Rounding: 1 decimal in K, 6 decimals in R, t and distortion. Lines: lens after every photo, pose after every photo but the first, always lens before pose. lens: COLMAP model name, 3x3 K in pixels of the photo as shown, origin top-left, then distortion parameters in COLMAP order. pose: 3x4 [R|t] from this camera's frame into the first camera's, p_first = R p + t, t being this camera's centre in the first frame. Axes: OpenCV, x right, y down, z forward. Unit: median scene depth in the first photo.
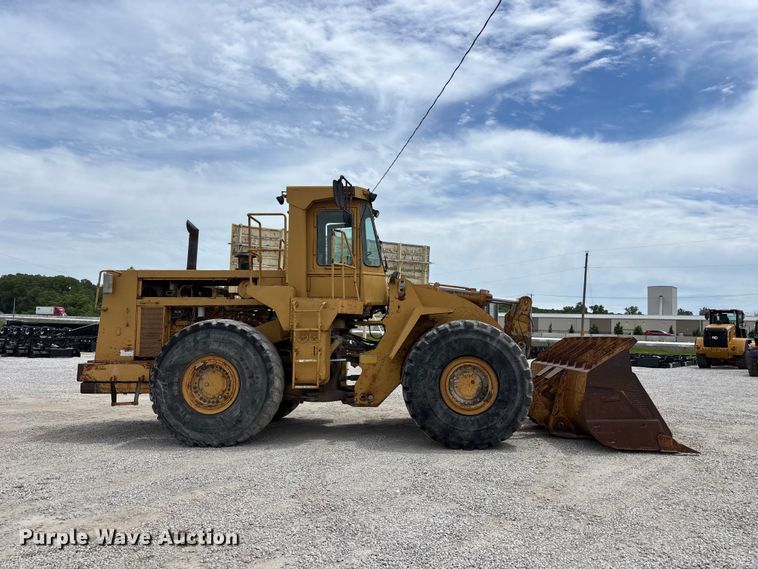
lens RADIAL K [[559.8, 0, 379.0], [0, 559.8, 284.5], [0, 0, 1]] dist [0.047130, -0.054445]
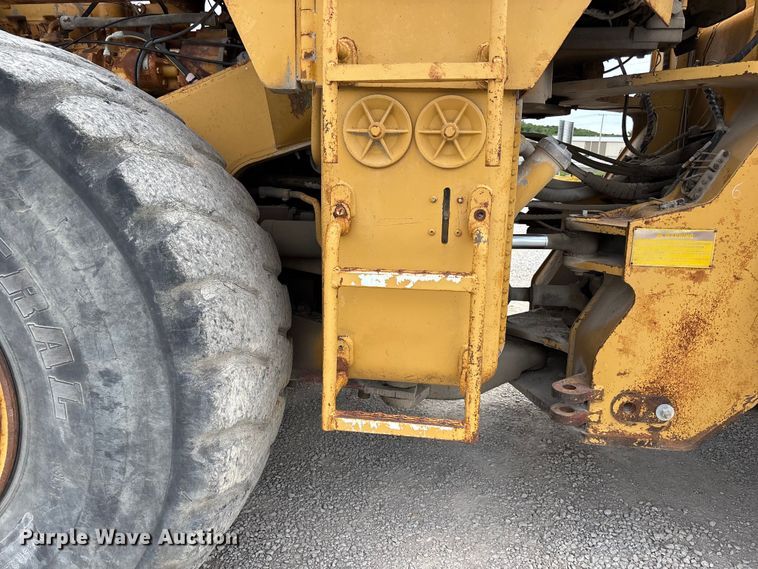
lens RADIAL K [[559.8, 0, 379.0], [0, 559.8, 284.5], [0, 0, 1]] dist [0.047130, -0.054445]
pose [[0.997296, 0.032748, -0.065789, -0.125964], [-0.011005, 0.951679, 0.306896, 0.087429], [0.072660, -0.305343, 0.949466, 0.841951]]
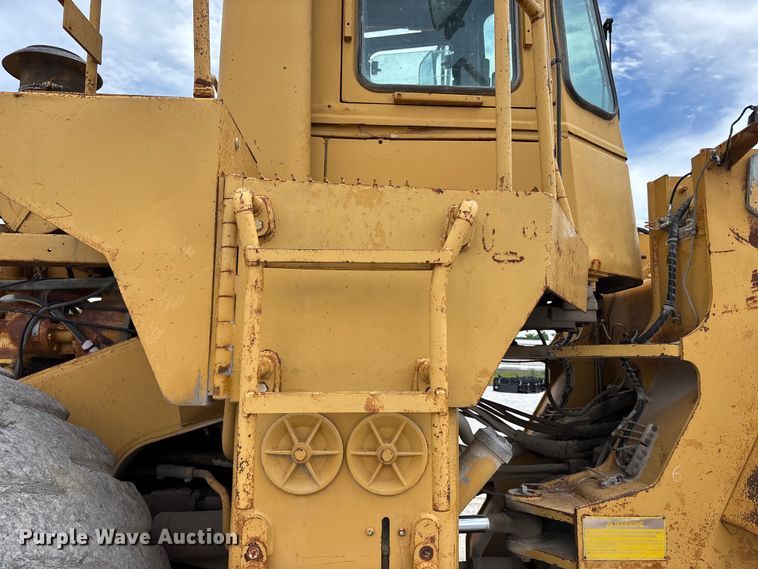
lens RADIAL K [[544.3, 0, 379.0], [0, 544.3, 284.5], [0, 0, 1]] dist [0.044812, -0.047043]
pose [[0.996410, 0.021625, 0.081851, -0.132110], [-0.020374, 0.999663, -0.016082, 0.053286], [-0.082171, 0.014357, 0.996515, 0.875711]]
